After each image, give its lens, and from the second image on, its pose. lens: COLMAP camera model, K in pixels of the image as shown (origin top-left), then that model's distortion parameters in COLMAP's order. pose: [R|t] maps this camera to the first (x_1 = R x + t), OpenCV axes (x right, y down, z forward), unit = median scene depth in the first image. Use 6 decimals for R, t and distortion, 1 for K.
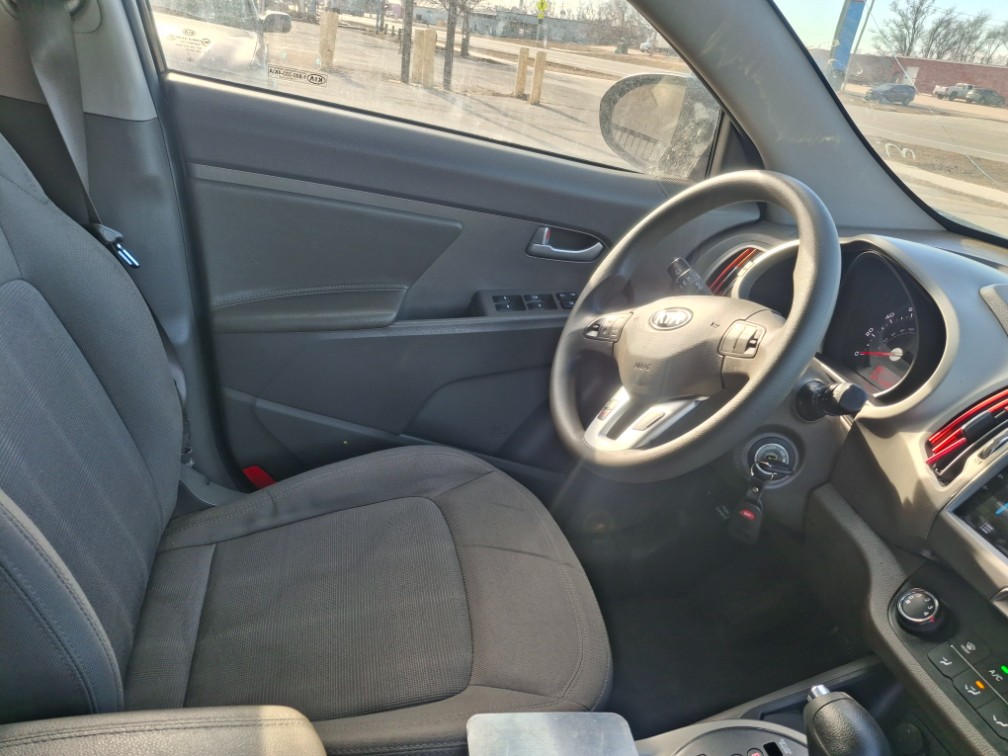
lens RADIAL K [[769.4, 0, 507.8], [0, 769.4, 379.1], [0, 0, 1]] dist [0.051216, -0.070108]
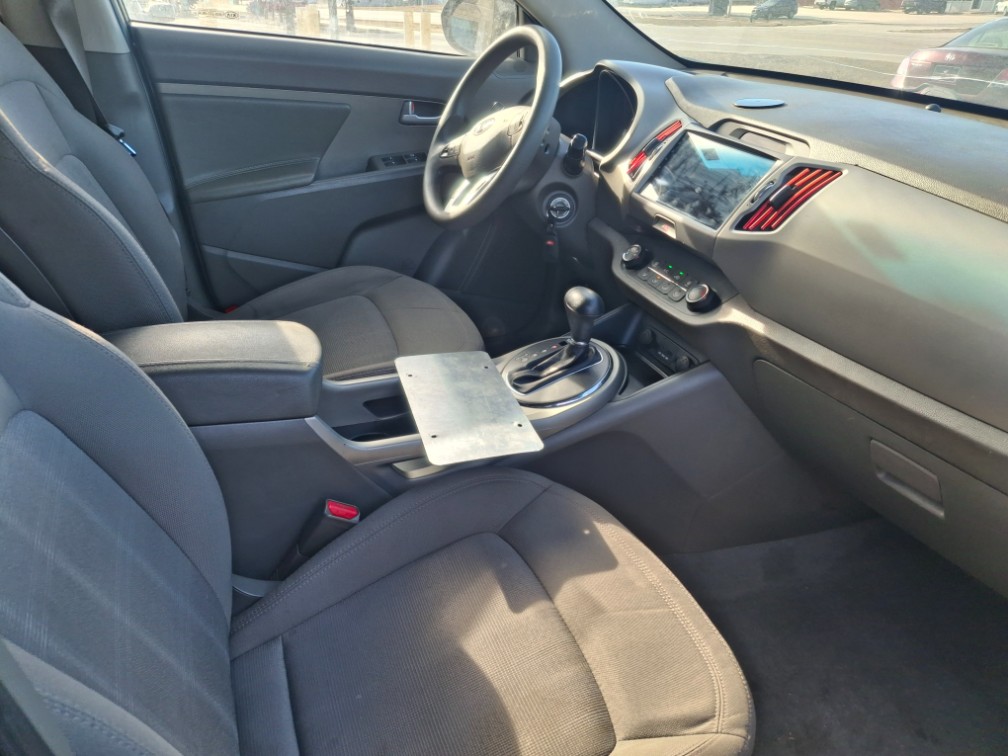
lens RADIAL K [[769.4, 0, 501.1], [0, 769.4, 381.9], [0, 0, 1]] dist [0.051216, -0.070108]
pose [[0.985302, -0.159799, 0.060361, 0.054748], [0.156950, 0.986373, 0.049341, 0.322104], [-0.067423, -0.039142, 0.996956, -0.548922]]
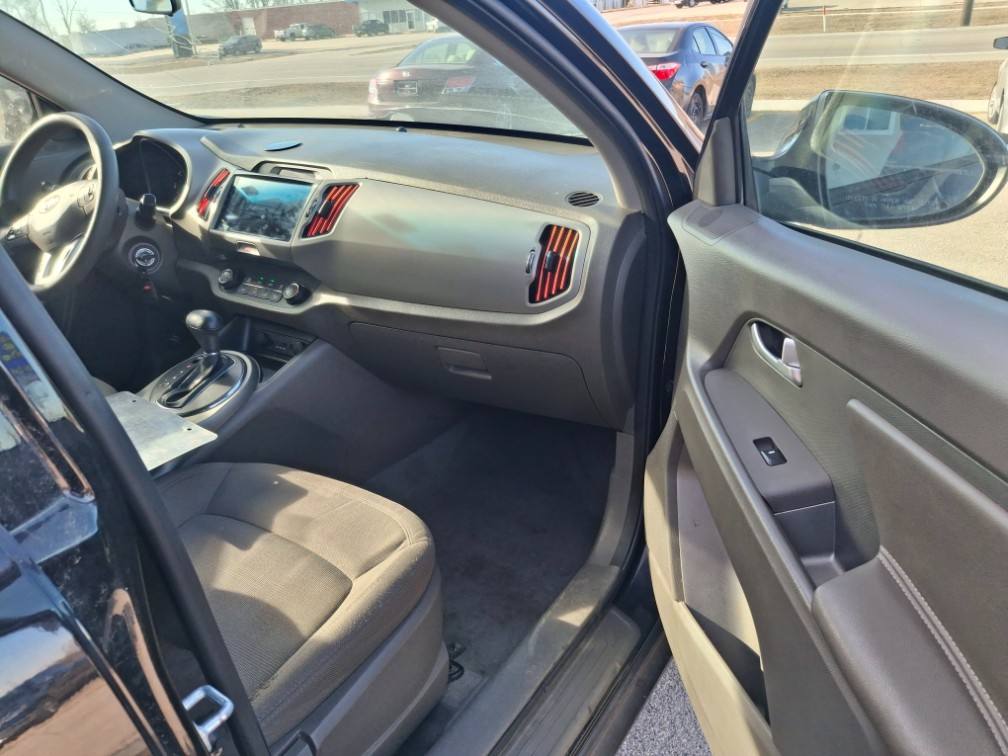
lens RADIAL K [[769.4, 0, 532.9], [0, 769.4, 356.4], [0, 0, 1]] dist [0.051216, -0.070108]
pose [[0.699149, -0.440118, 0.563460, -0.150262], [0.431339, 0.888153, 0.158524, 0.374117], [-0.570208, 0.132210, 0.810792, -0.910285]]
